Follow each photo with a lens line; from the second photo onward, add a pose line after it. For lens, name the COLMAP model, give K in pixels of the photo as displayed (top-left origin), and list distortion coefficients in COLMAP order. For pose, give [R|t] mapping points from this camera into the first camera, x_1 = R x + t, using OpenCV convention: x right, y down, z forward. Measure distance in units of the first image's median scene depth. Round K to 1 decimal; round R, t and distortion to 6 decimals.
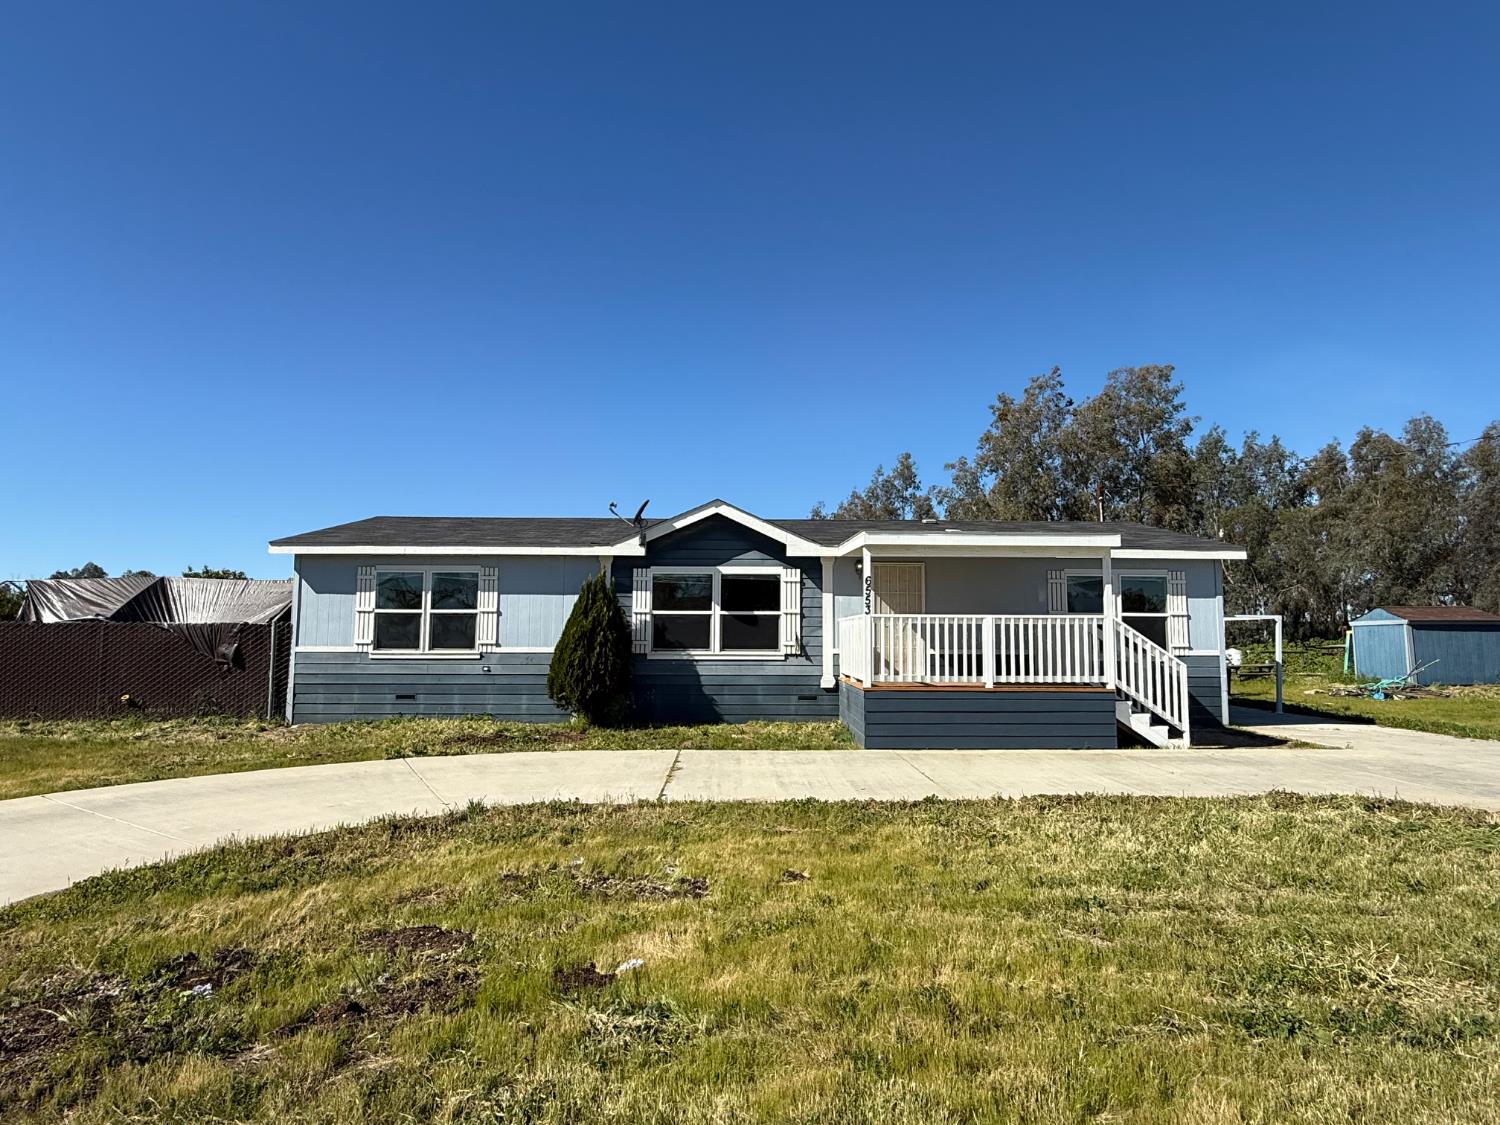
lens RADIAL K [[822.0, 0, 752.9], [0, 822.0, 559.4], [0, 0, 1]] dist [-0.006750, 0.003745]
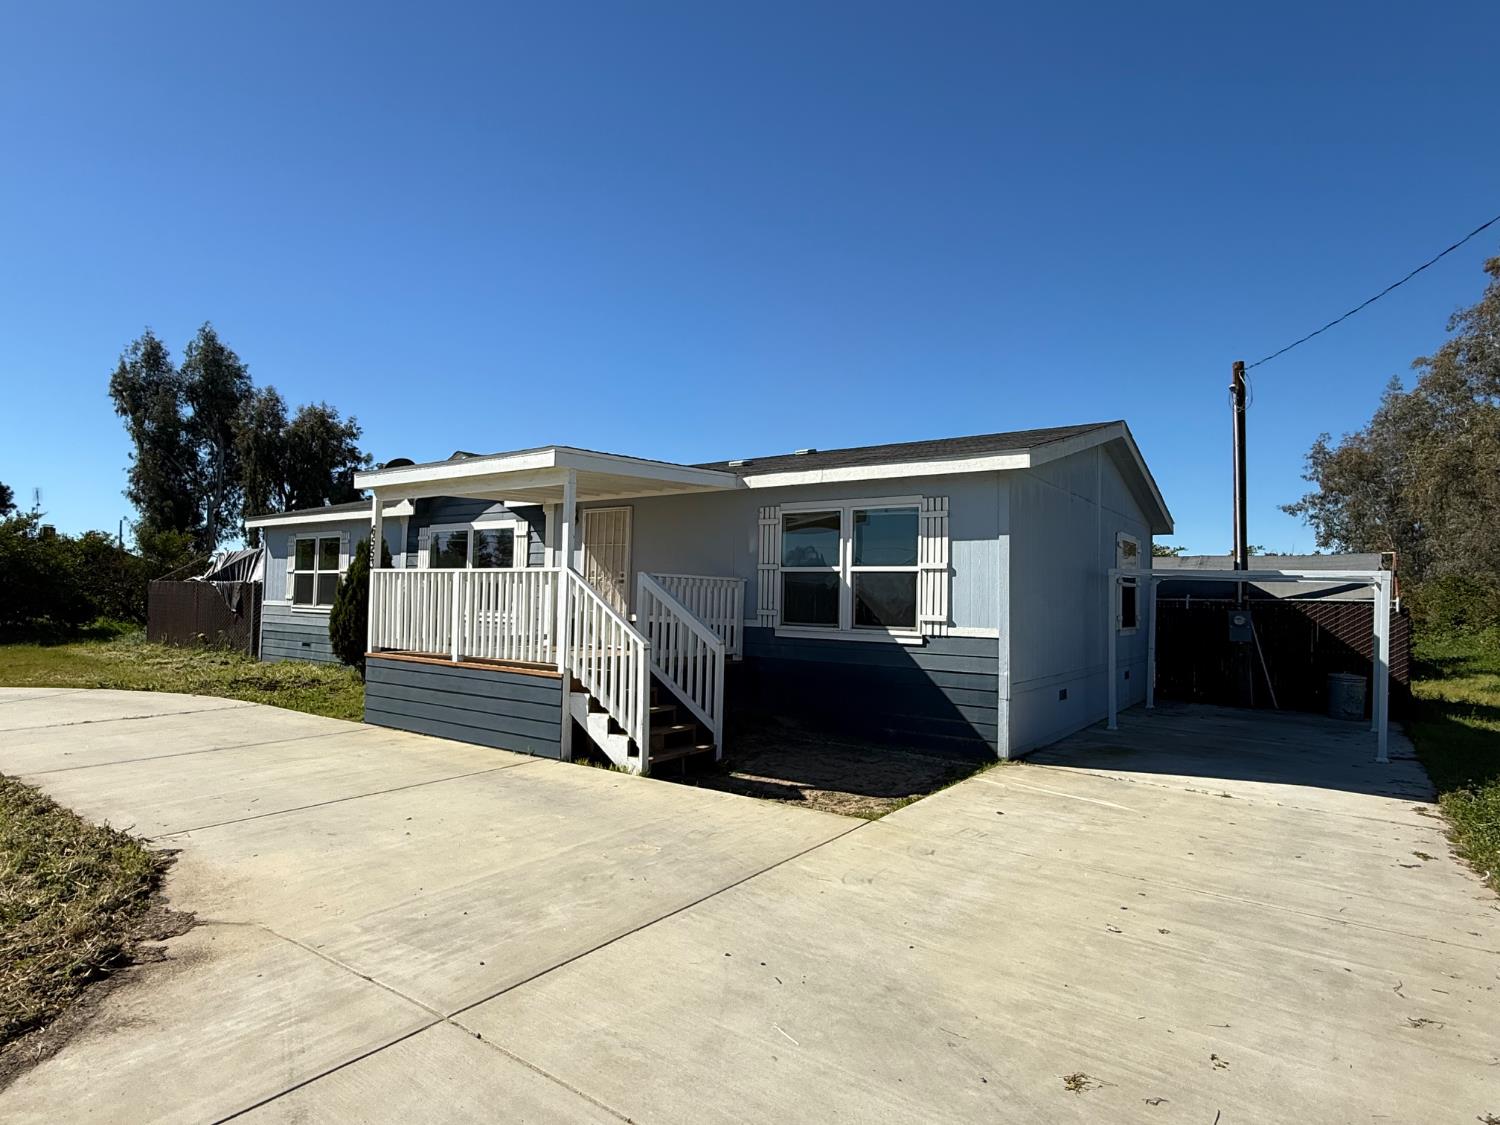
lens RADIAL K [[822.0, 0, 746.1], [0, 822.0, 562.6], [0, 0, 1]] dist [-0.006750, 0.003745]
pose [[0.798815, -0.014481, -0.601402, 0.777978], [0.037907, 0.998935, 0.026297, 0.042250], [0.600381, -0.043804, 0.798513, 0.437031]]
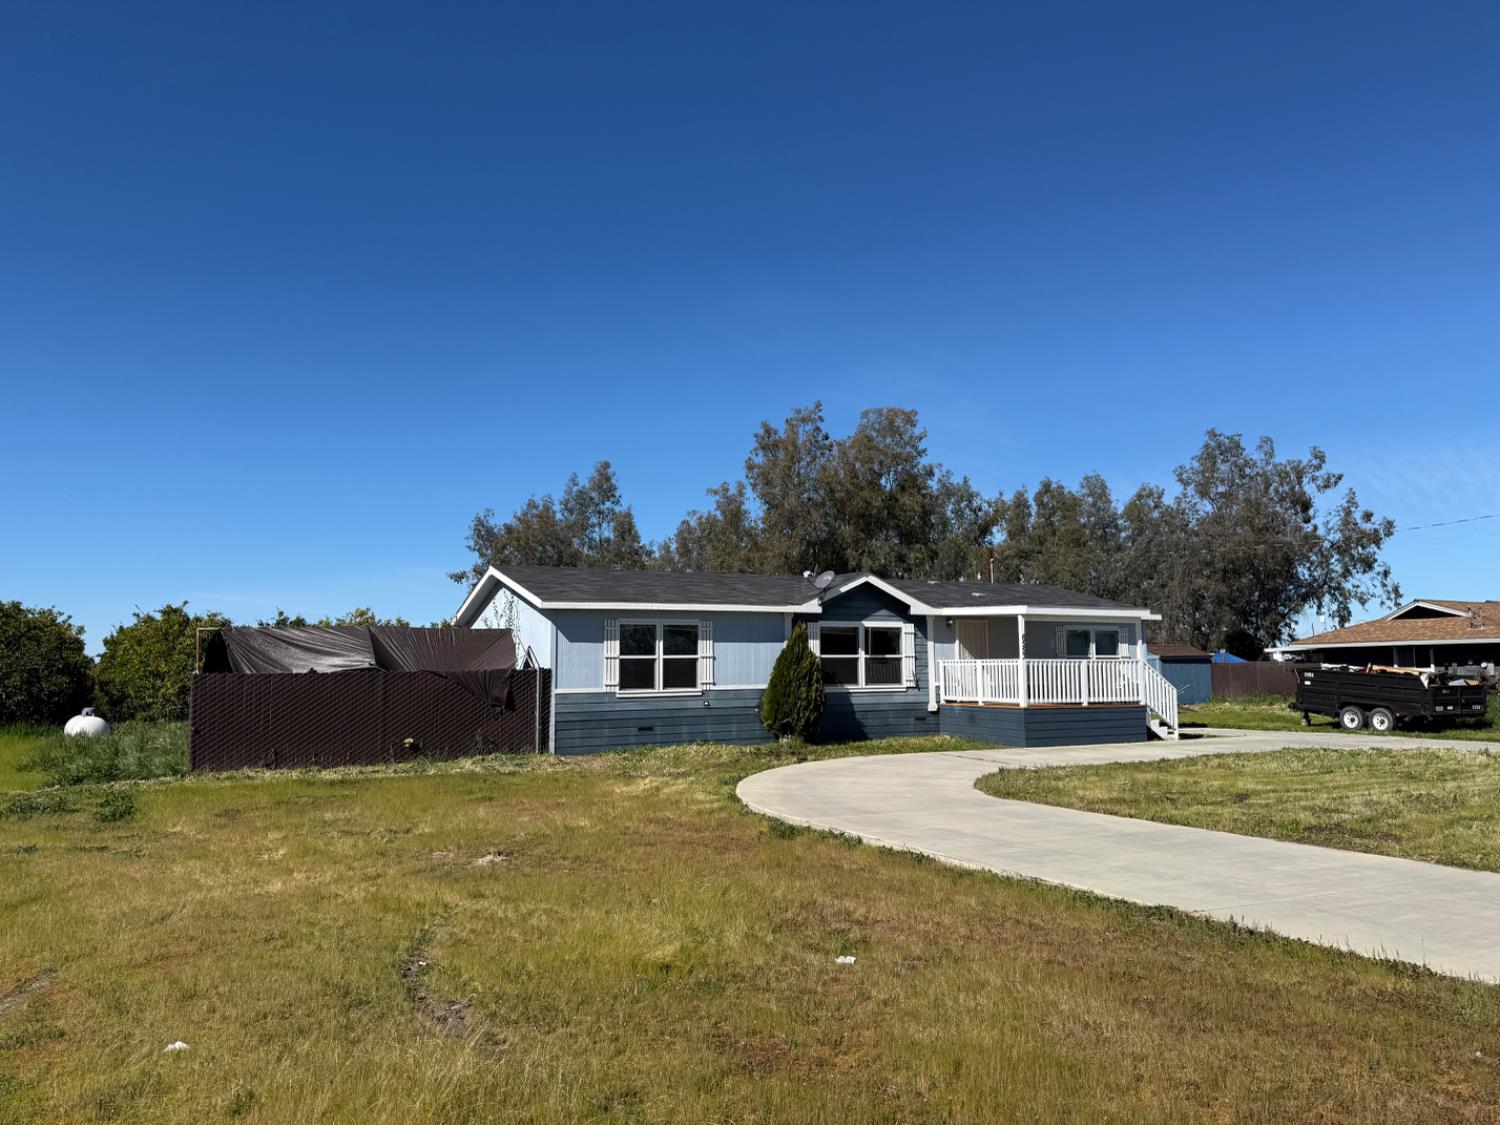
lens RADIAL K [[1049.8, 0, 749.0], [0, 1049.8, 556.0], [0, 0, 1]] dist [0.071061, -0.032430]
pose [[0.899128, 0.034714, 0.436308, -0.950078], [-0.028185, 0.999373, -0.021432, -0.054921], [-0.436778, 0.006973, 0.899542, -0.440198]]
